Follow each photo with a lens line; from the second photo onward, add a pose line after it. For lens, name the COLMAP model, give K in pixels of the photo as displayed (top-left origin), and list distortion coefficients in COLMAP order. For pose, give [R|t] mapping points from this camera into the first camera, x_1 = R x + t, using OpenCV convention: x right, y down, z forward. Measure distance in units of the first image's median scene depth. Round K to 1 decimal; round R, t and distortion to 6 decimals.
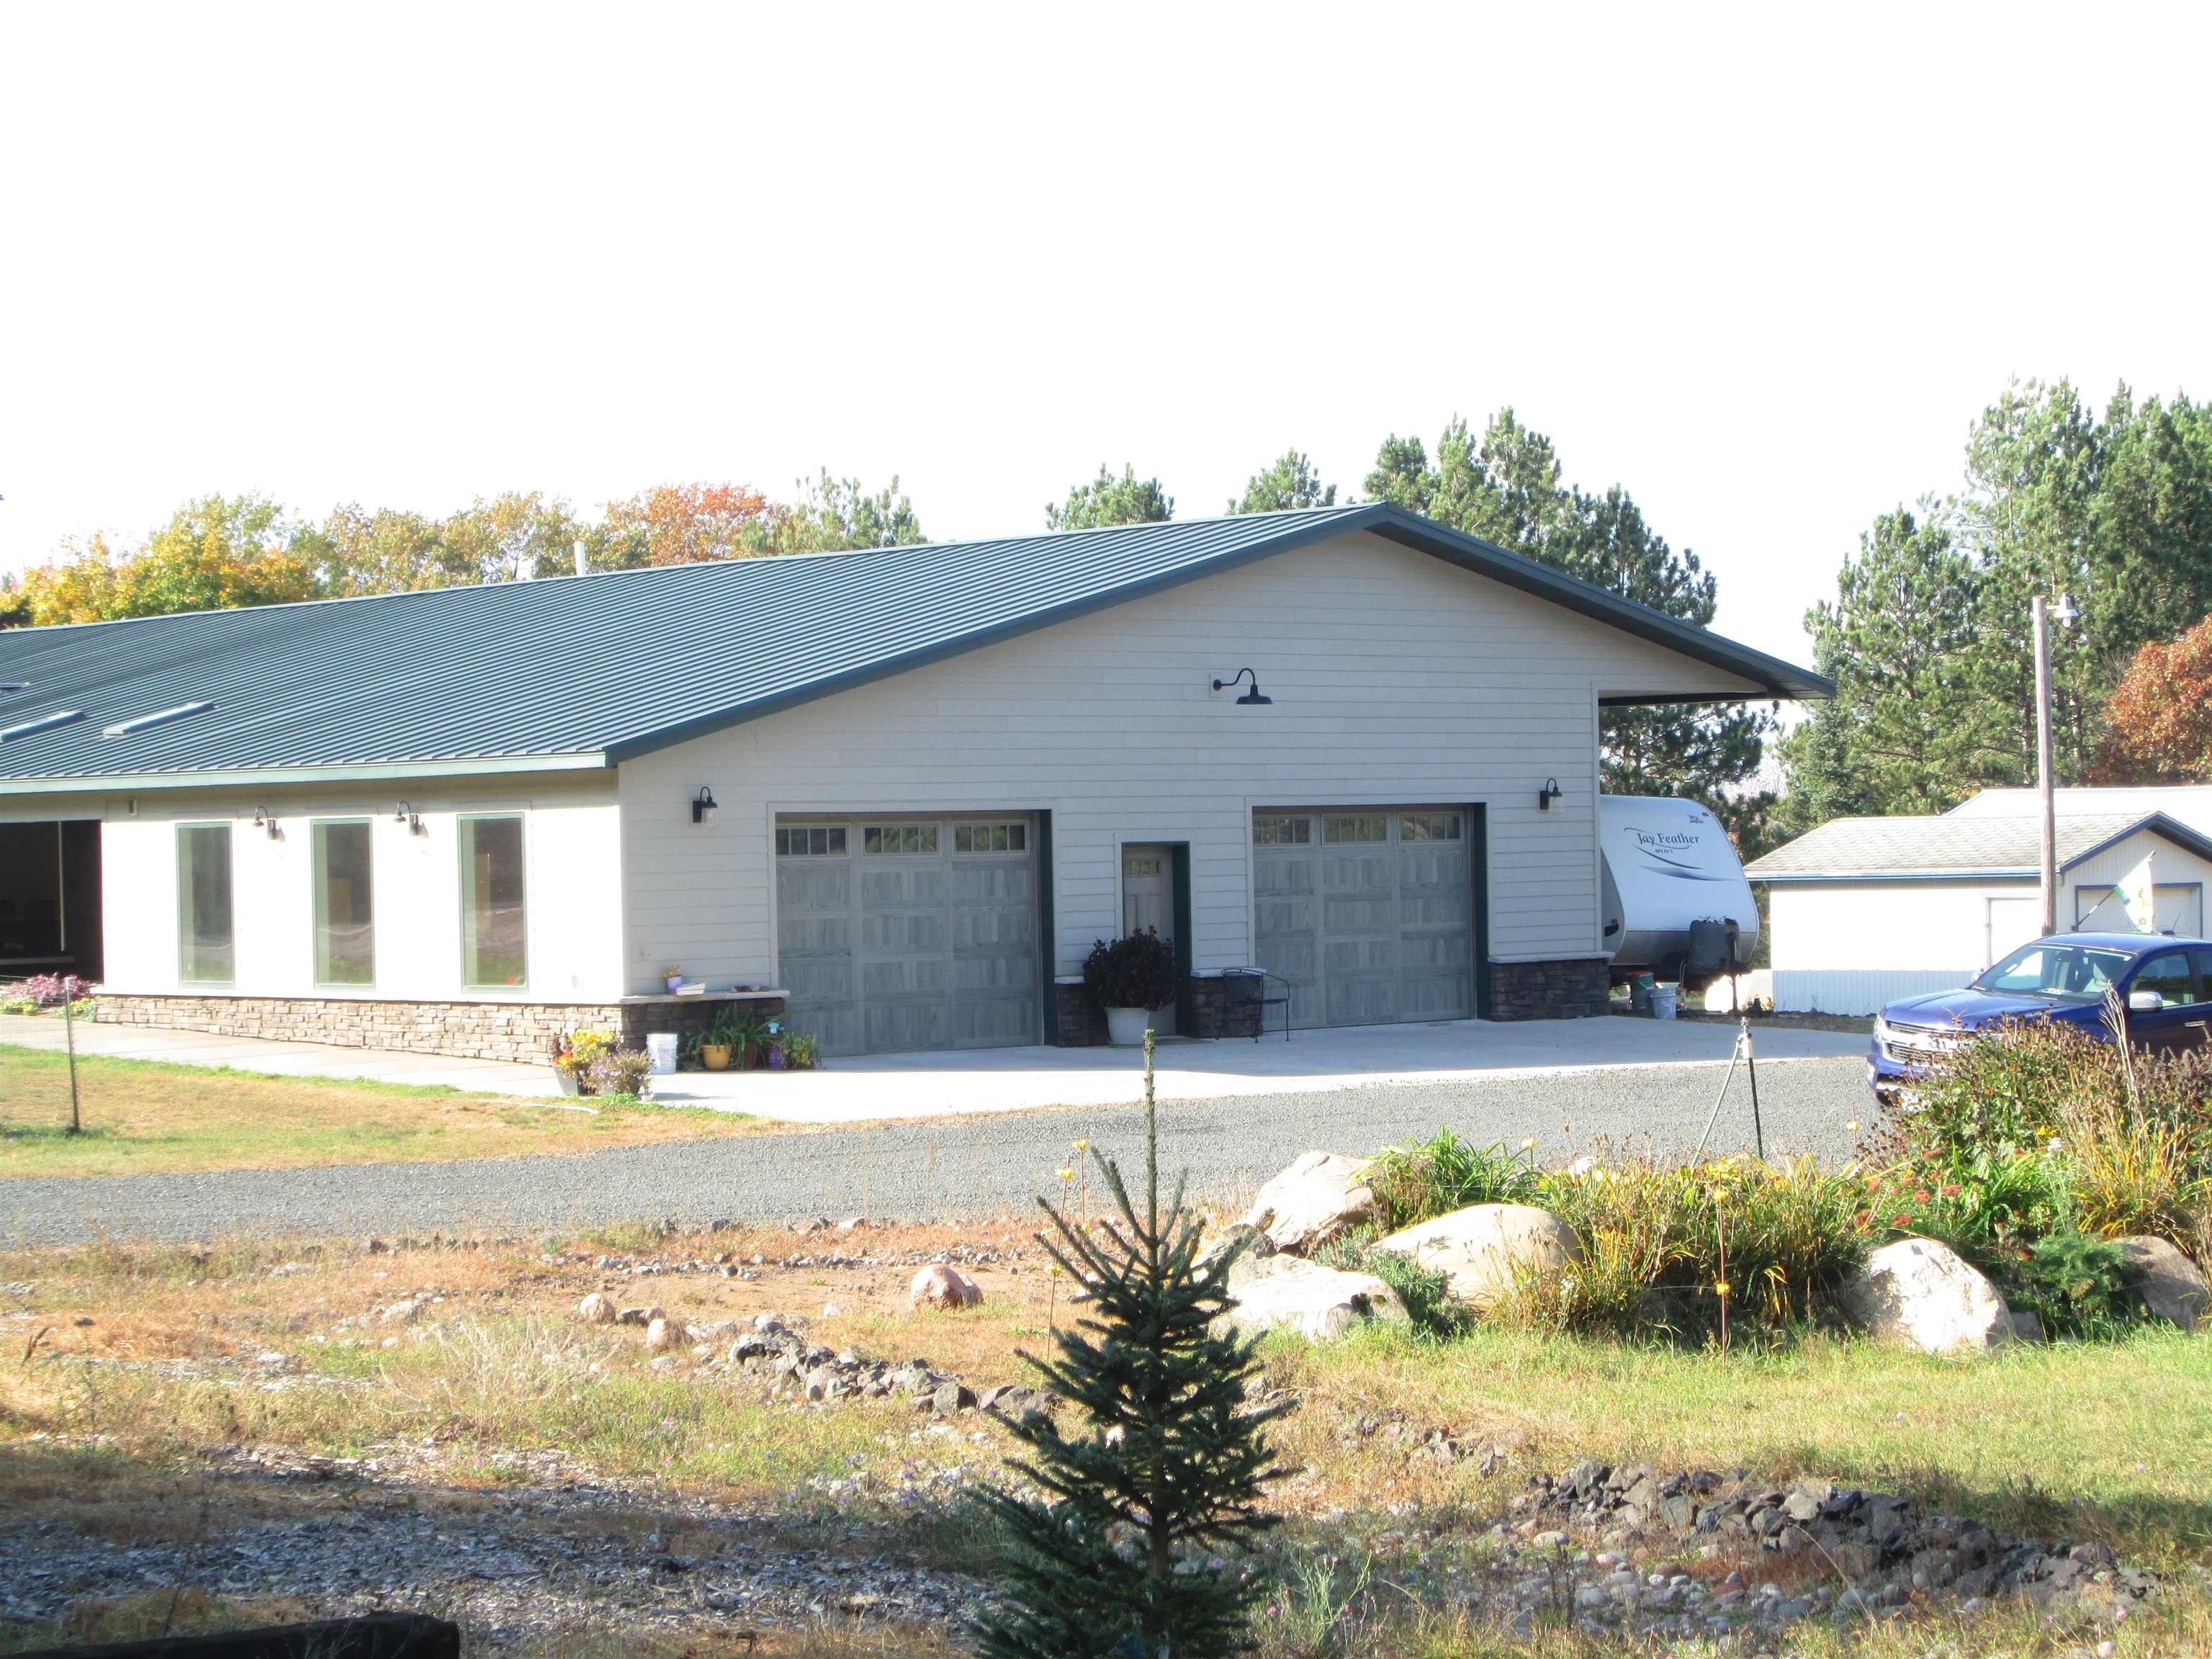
lens RADIAL K [[5005.6, 0, 1106.0], [0, 5005.6, 829.5], [0, 0, 1]] dist [-0.155286, -0.526153]
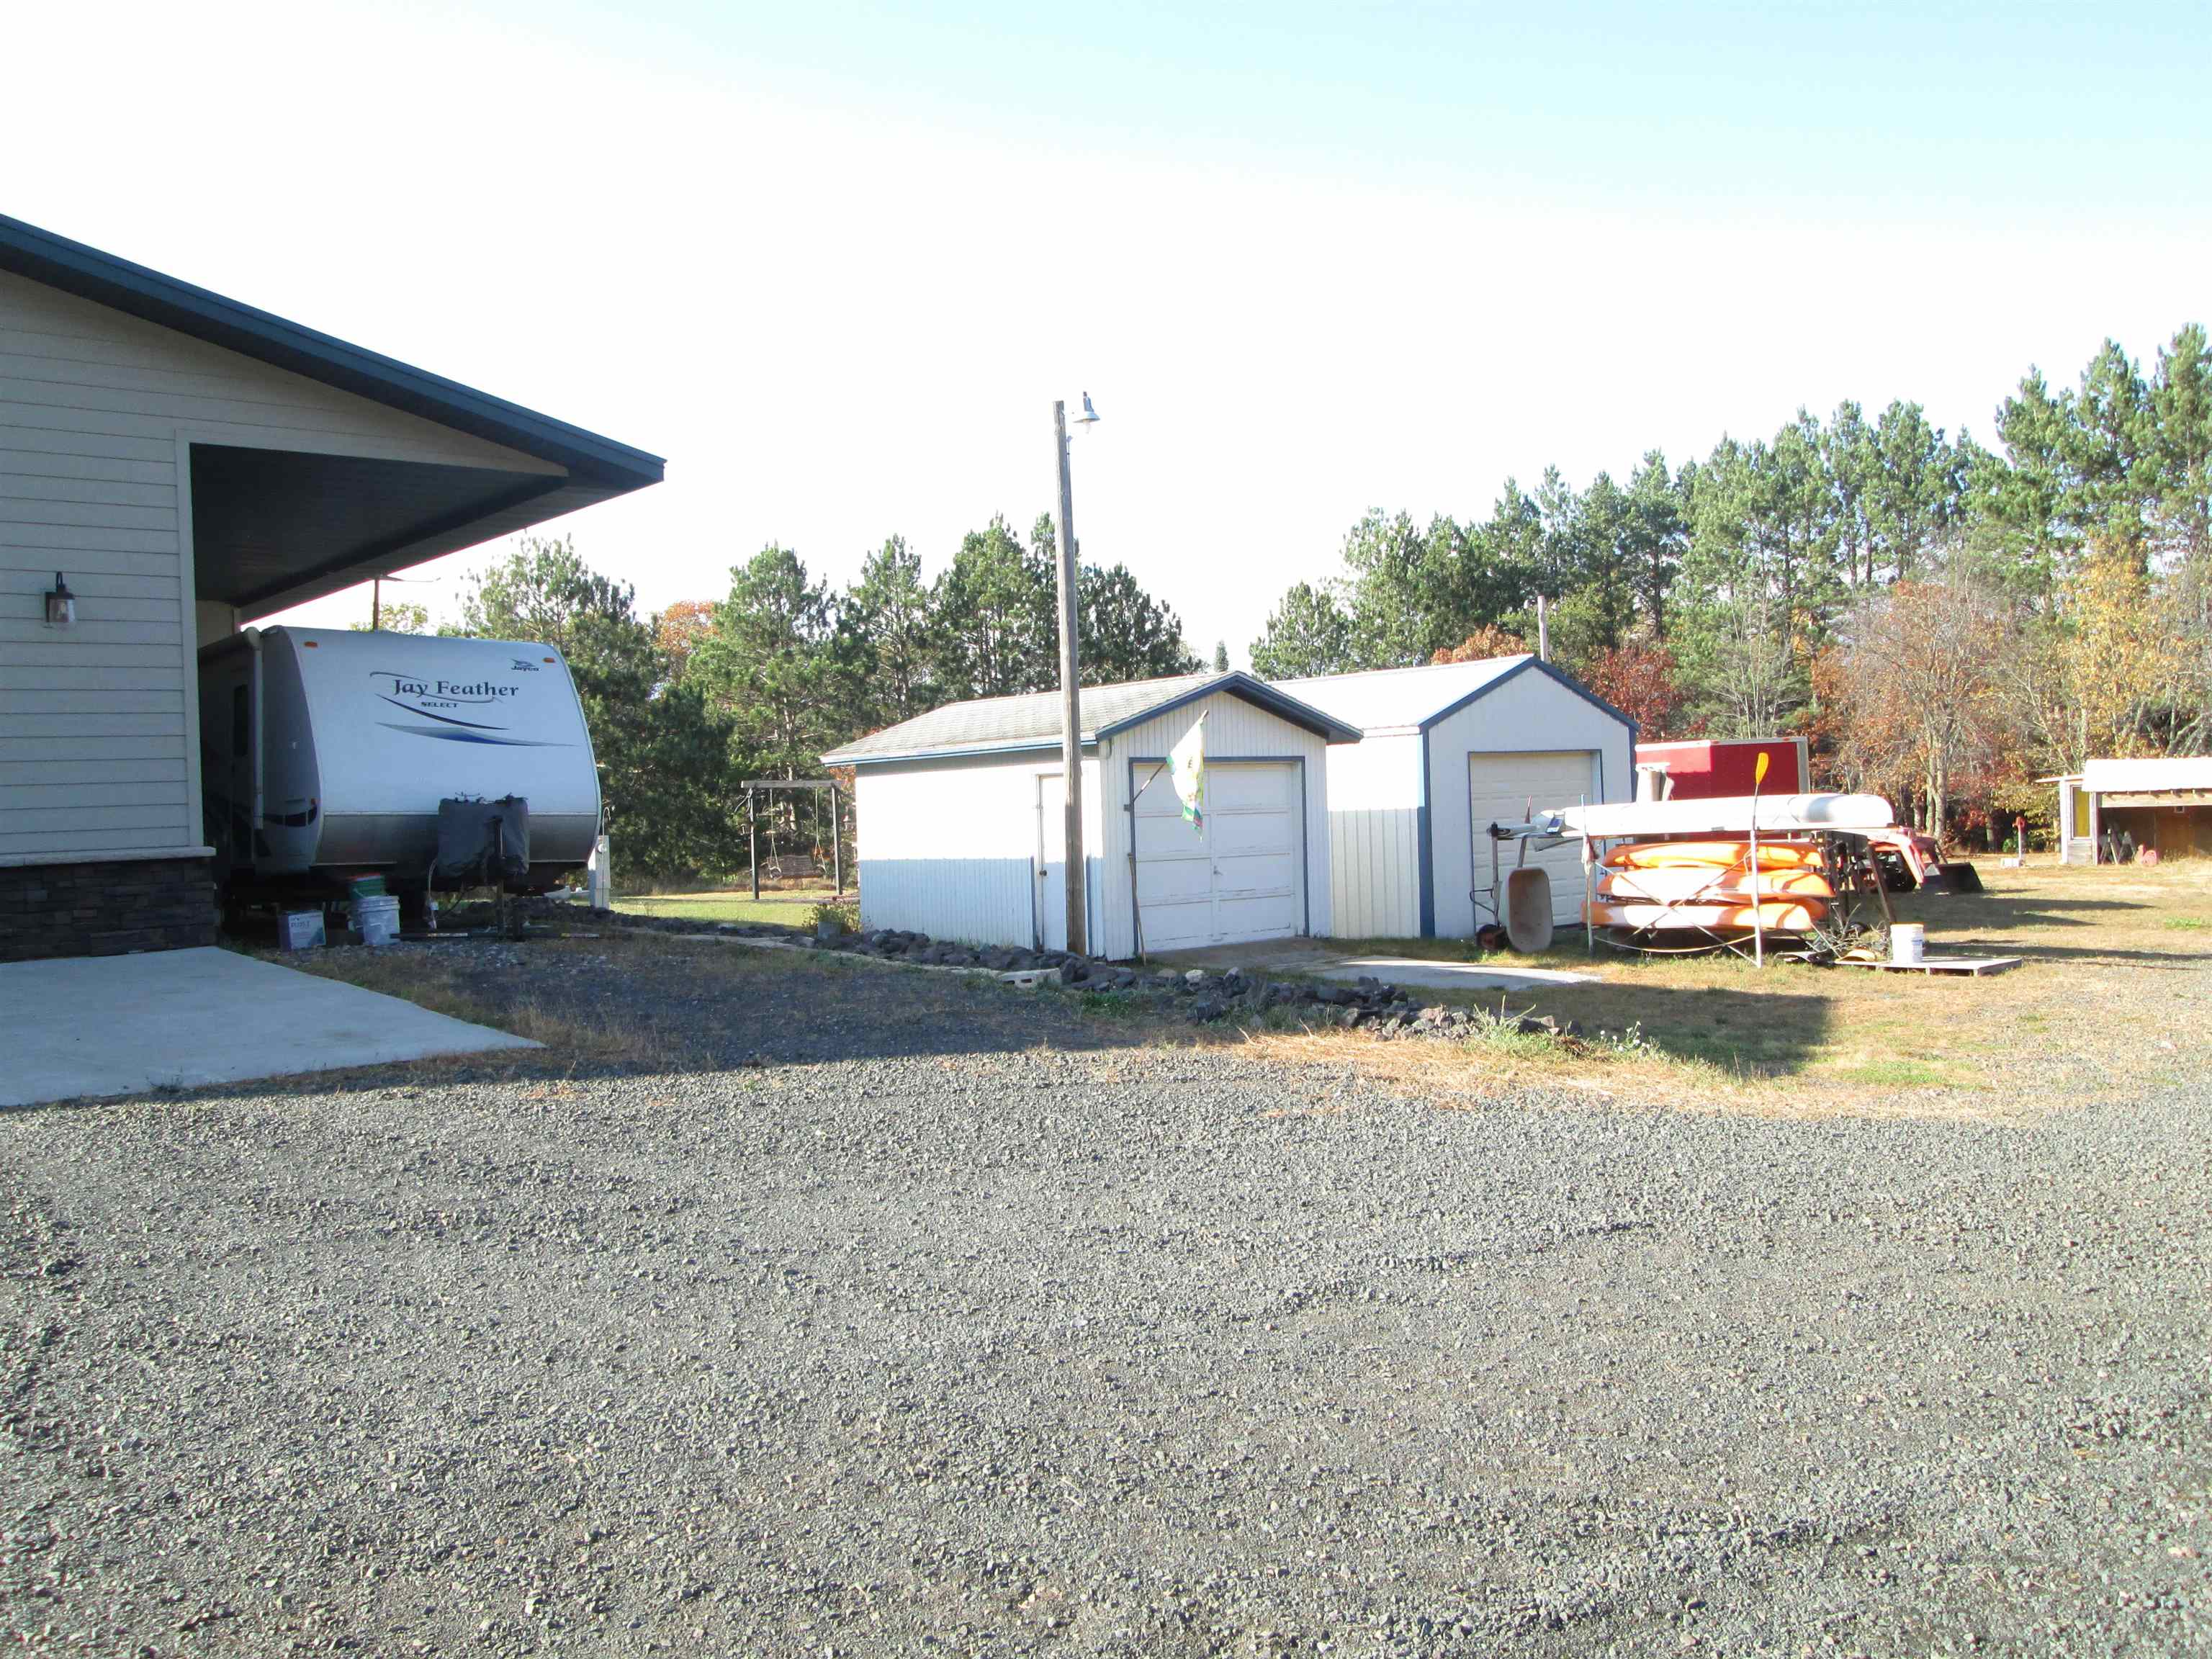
lens RADIAL K [[1789.4, 0, 1103.8], [0, 1789.4, 797.1], [0, 0, 1]] dist [-0.062853, 0.000476]
pose [[0.999499, -0.015987, -0.027303, 0.112475], [0.016012, 0.999872, 0.000700, 0.009974], [0.027289, -0.001137, 0.999627, 0.395791]]
